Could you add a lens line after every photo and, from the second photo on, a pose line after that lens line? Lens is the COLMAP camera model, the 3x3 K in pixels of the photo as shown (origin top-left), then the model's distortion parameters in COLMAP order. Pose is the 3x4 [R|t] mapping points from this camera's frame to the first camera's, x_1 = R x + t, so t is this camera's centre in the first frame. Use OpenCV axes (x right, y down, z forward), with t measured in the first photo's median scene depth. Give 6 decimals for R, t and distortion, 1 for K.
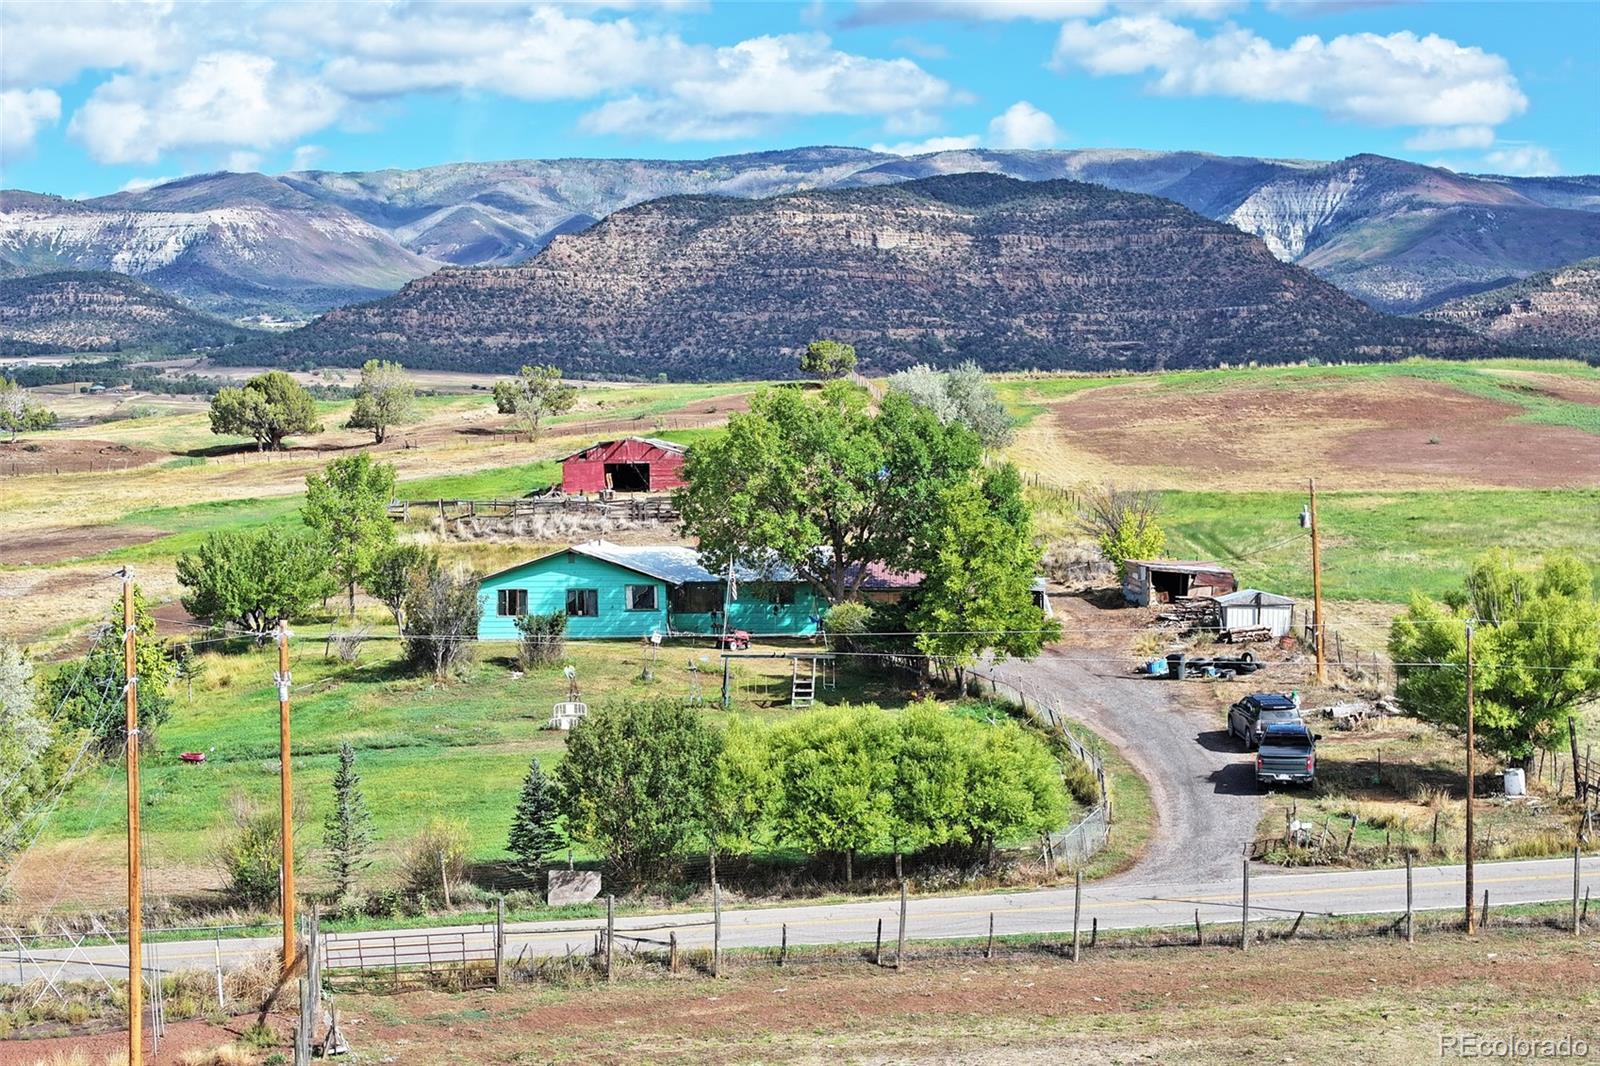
lens RADIAL K [[3189.2, 0, 797.8], [0, 3189.2, 608.7], [0, 0, 1]] dist [-0.241342, 1.221529]
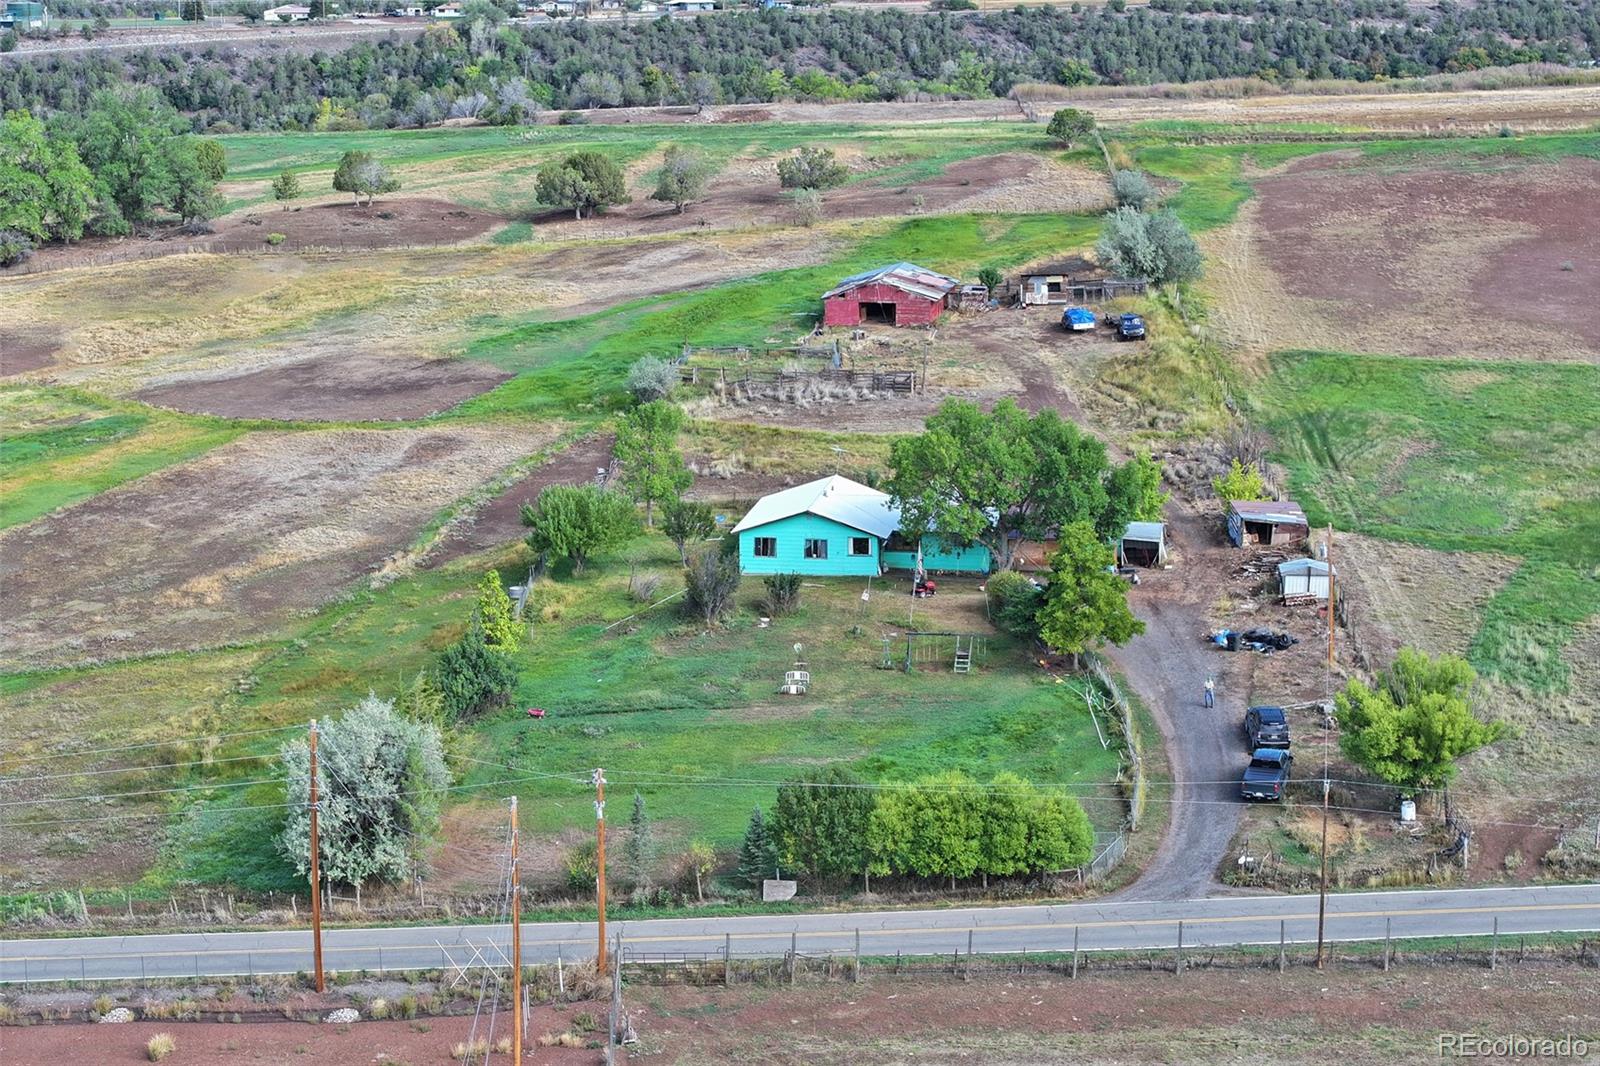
lens RADIAL K [[3189.2, 0, 797.8], [0, 3189.2, 608.7], [0, 0, 1]] dist [-0.241342, 1.221529]
pose [[0.995102, 0.030486, -0.094039, 0.002254], [-0.015077, 0.986935, 0.160412, -0.008192], [0.097701, -0.158208, 0.982560, -0.014558]]
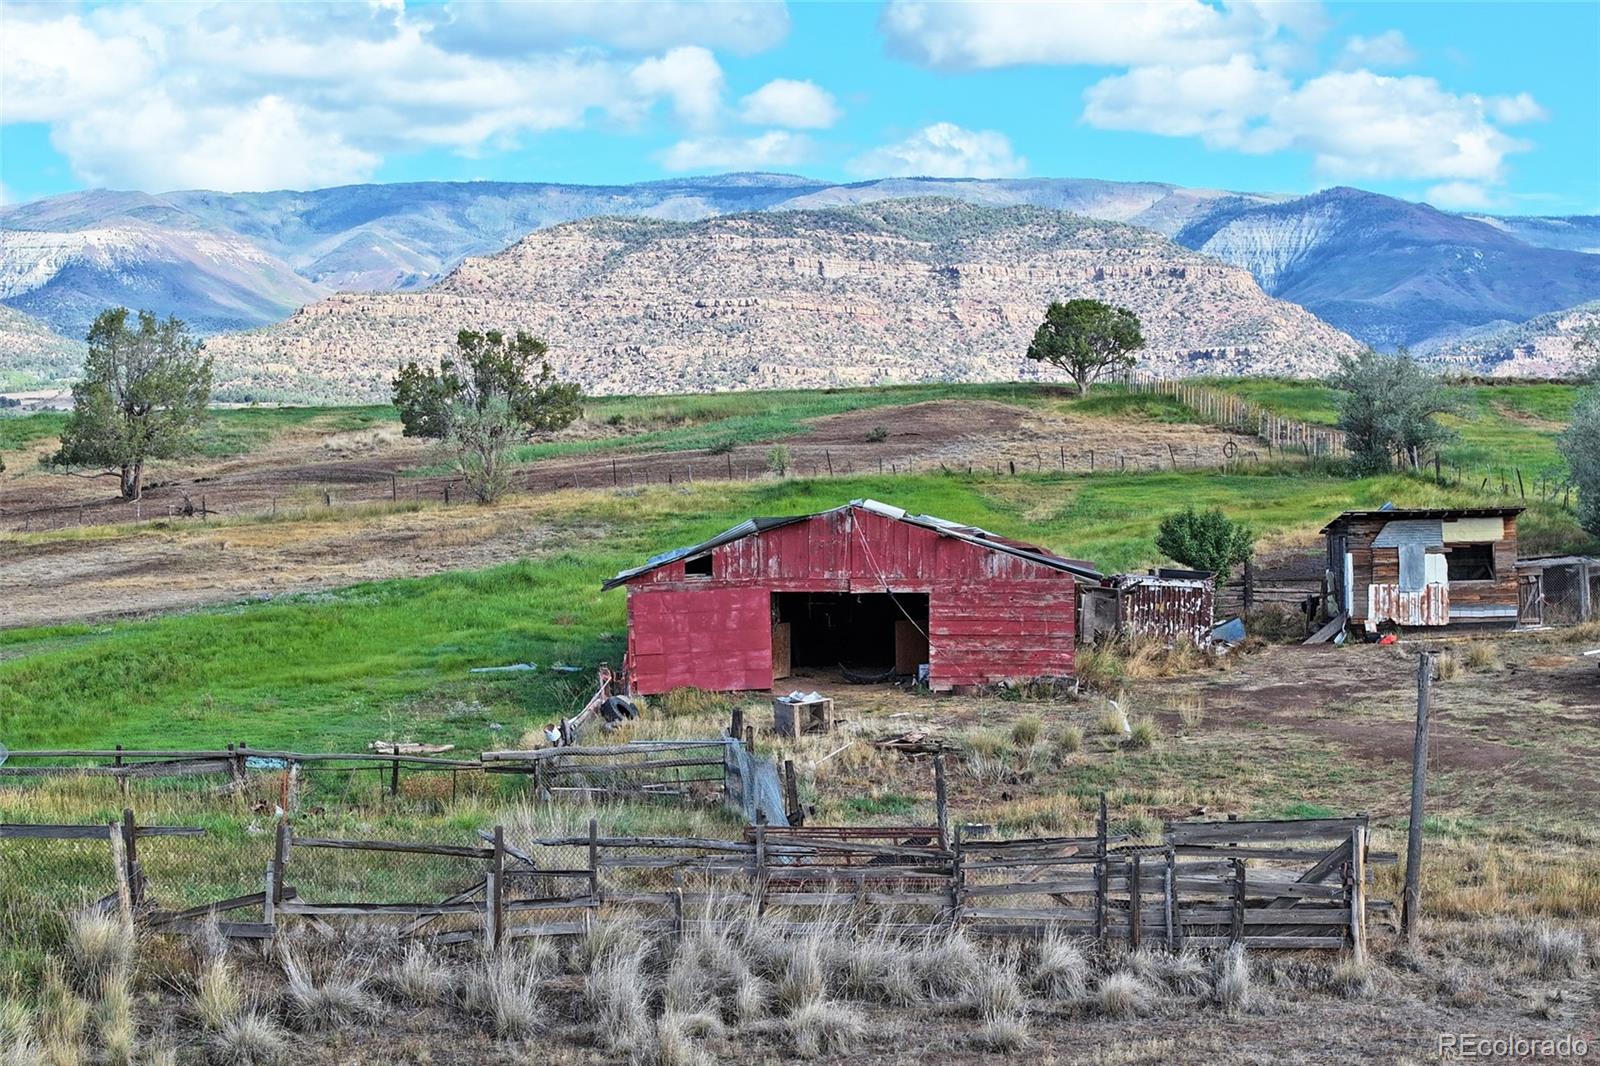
lens RADIAL K [[3419.8, 0, 800.0], [0, 3419.8, 533.0], [0, 0, 1]] dist [-0.258107, 1.913940]
pose [[0.999650, 0.011496, 0.023843, -0.004301], [-0.010525, 0.999126, -0.040465, -0.002513], [-0.024287, 0.040200, 0.998896, 0.045051]]
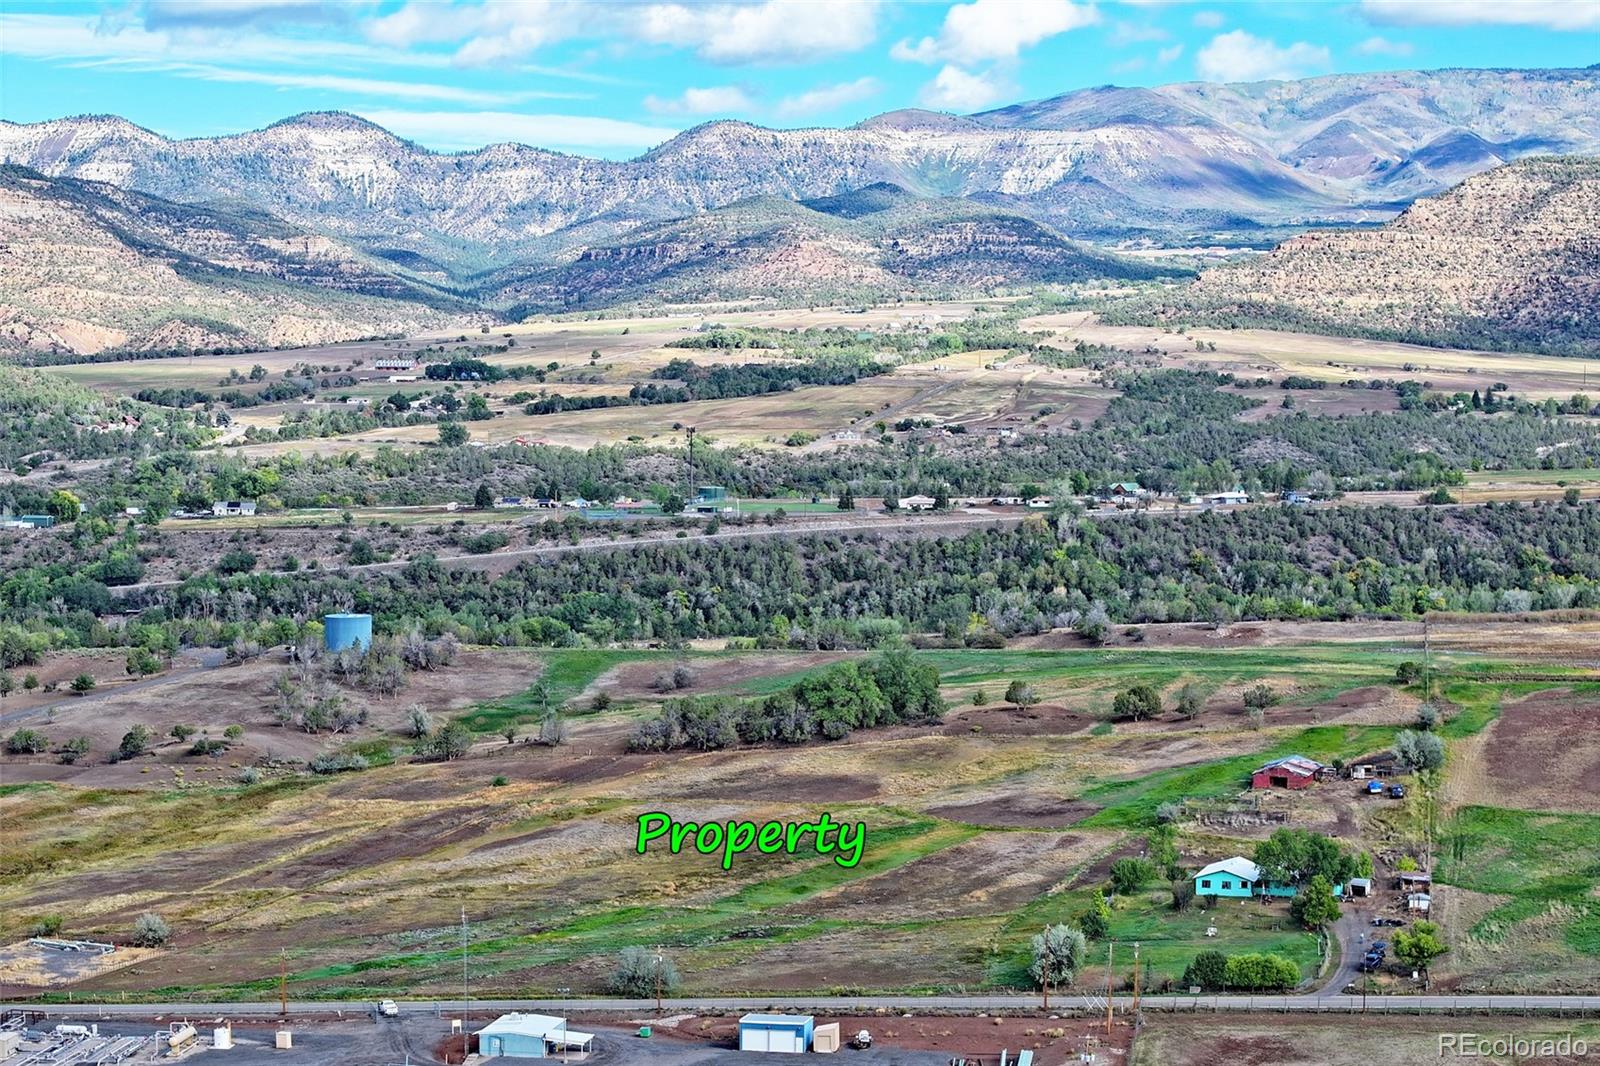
lens RADIAL K [[3189.2, 0, 797.8], [0, 3189.2, 608.7], [0, 0, 1]] dist [-0.241342, 1.221529]
pose [[0.962476, 0.035290, -0.269061, 0.016590], [-0.025358, 0.998866, 0.040300, -0.017795], [0.270178, -0.031965, 0.962280, -0.100479]]
